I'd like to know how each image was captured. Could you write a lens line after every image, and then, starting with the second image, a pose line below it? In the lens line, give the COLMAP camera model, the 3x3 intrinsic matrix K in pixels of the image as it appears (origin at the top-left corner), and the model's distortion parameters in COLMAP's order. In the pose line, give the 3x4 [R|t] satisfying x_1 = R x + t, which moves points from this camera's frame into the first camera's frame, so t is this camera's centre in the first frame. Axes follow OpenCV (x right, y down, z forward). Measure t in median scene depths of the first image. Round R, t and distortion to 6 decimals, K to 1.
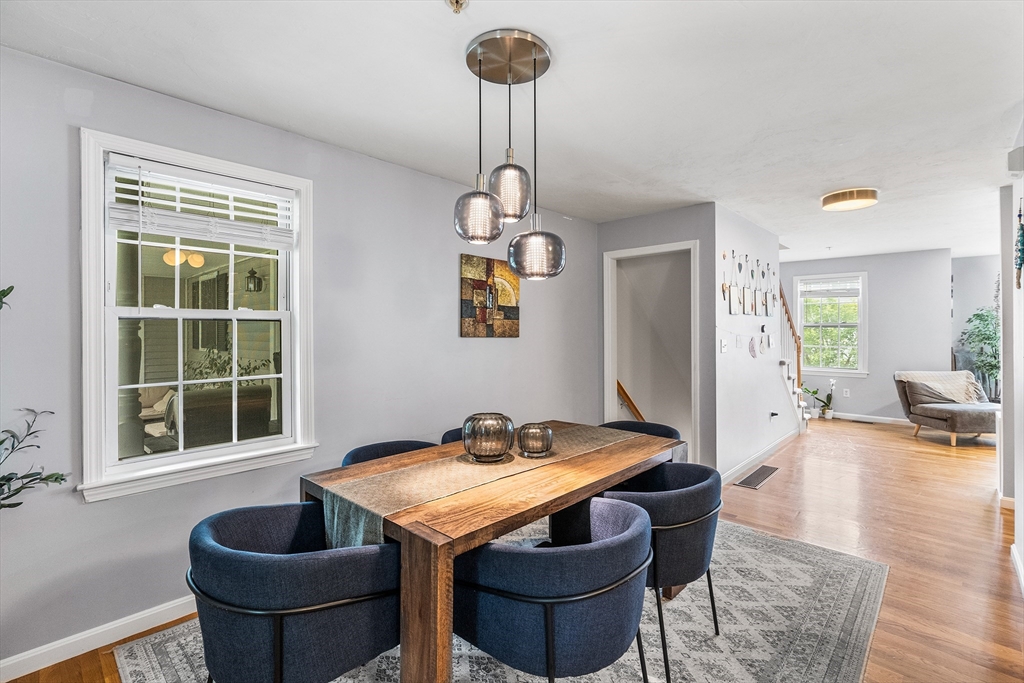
lens RADIAL K [[468.5, 0, 518.0], [0, 468.5, 332.2], [0, 0, 1]] dist [-0.009964, 0.003738]
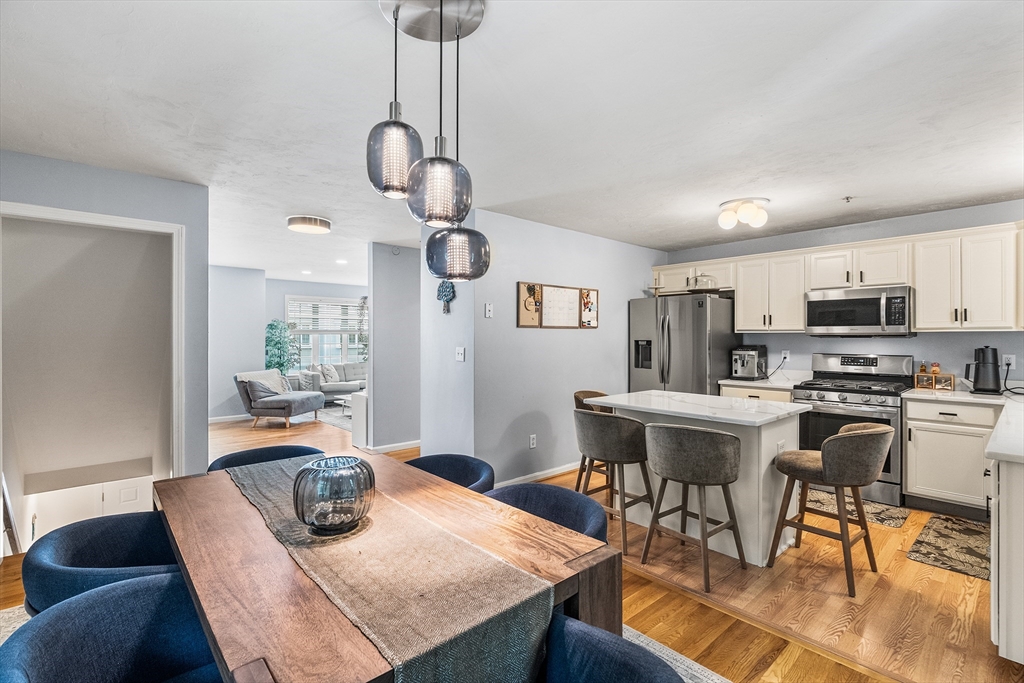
lens RADIAL K [[468.5, 0, 514.1], [0, 468.5, 339.7], [0, 0, 1]] dist [-0.009964, 0.003738]
pose [[0.096211, -0.005554, 0.995345, -0.338904], [0.003058, 0.999981, 0.005284, -0.001175], [-0.995356, 0.002535, 0.096226, 0.322185]]
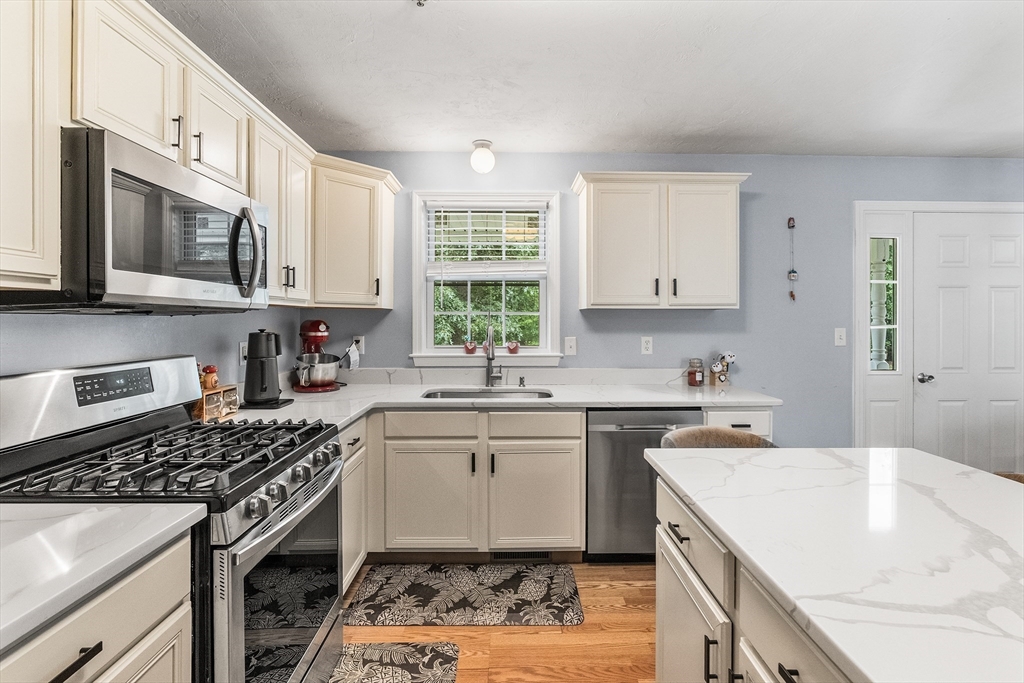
lens RADIAL K [[468.5, 0, 521.5], [0, 468.5, 319.3], [0, 0, 1]] dist [-0.009964, 0.003738]
pose [[-0.718976, -0.003643, -0.695025, 0.765006], [-0.005932, 0.999982, 0.000895, 0.004299], [0.695009, 0.004767, -0.718985, 0.124526]]
